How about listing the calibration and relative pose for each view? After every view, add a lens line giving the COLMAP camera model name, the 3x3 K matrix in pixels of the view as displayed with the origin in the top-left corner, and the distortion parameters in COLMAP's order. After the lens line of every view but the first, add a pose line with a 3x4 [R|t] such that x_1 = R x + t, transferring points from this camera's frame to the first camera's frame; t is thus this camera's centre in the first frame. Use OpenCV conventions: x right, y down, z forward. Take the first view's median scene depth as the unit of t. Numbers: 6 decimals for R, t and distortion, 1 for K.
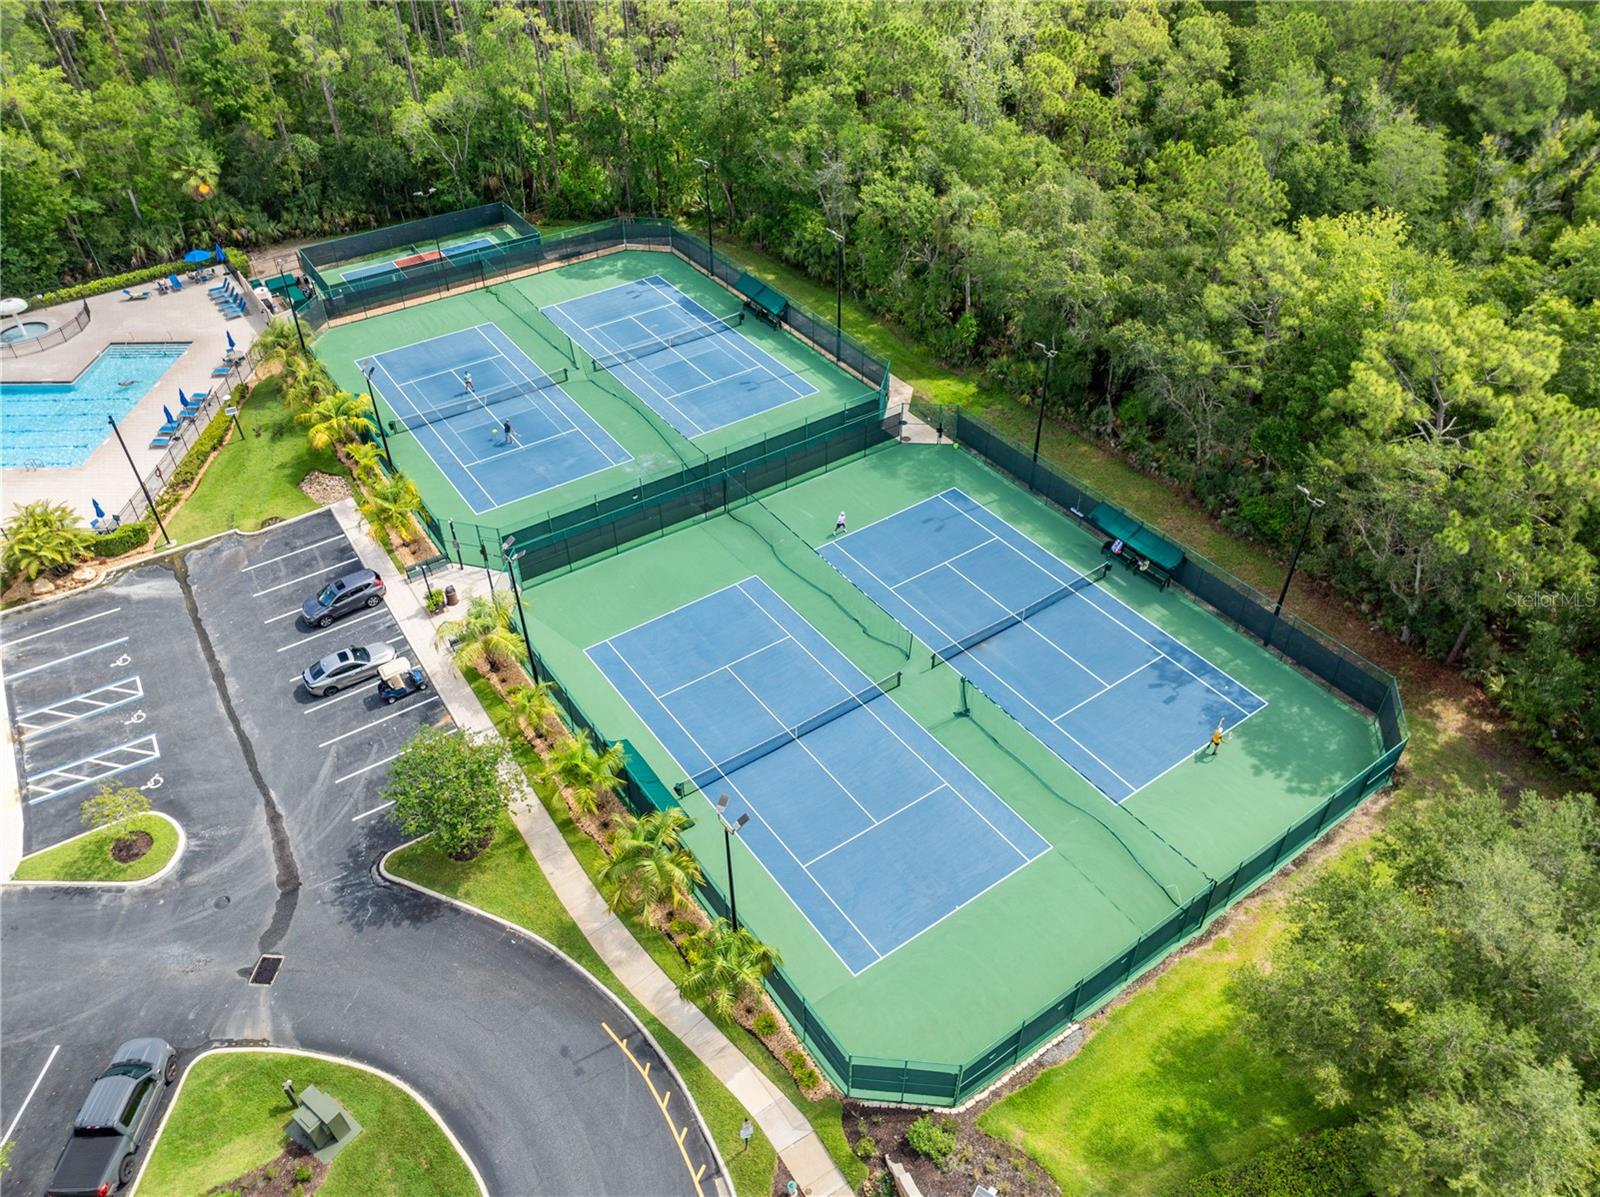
lens RADIAL K [[1124.9, 0, 795.3], [0, 1124.9, 603.7], [0, 0, 1]] dist [-0.040975, 0.011042]
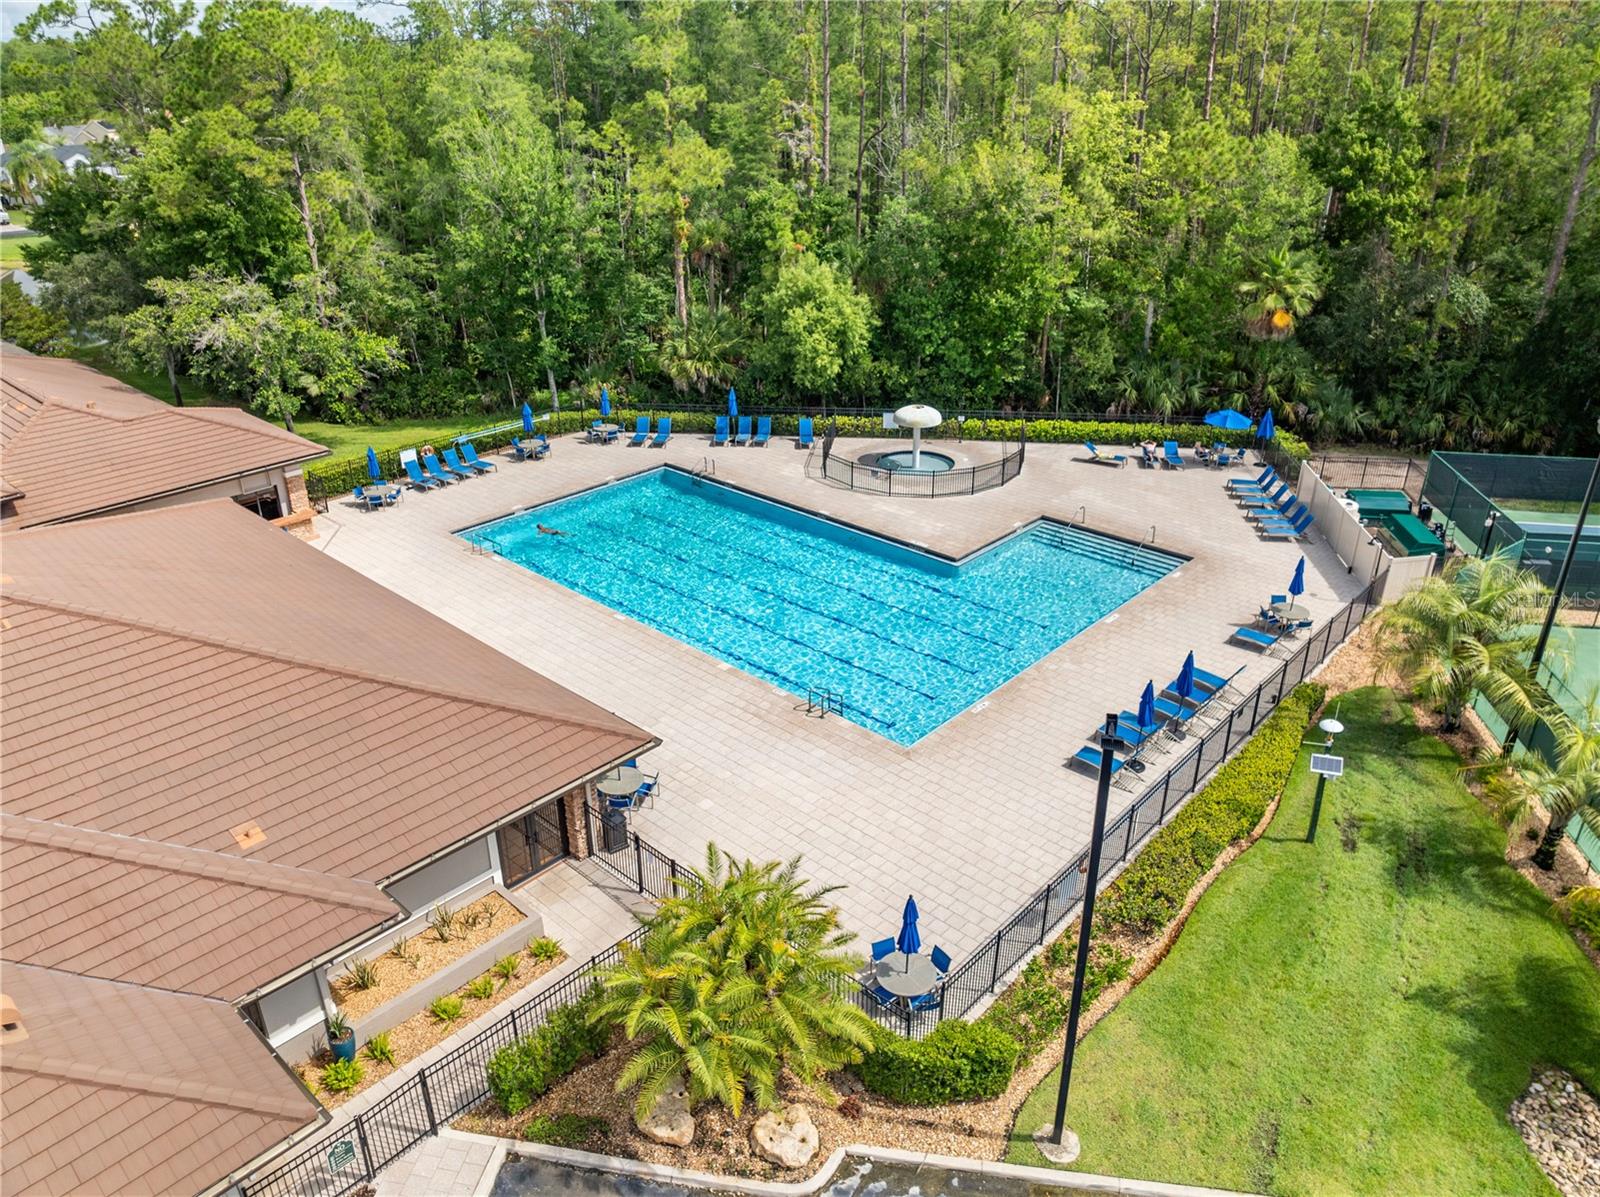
lens RADIAL K [[1124.9, 0, 800.9], [0, 1124.9, 600.5], [0, 0, 1]] dist [-0.040975, 0.011042]
pose [[0.743831, 0.290989, -0.601698, -0.355983], [-0.430307, 0.897349, -0.097984, -0.093392], [0.511421, 0.331799, 0.792691, 0.508230]]
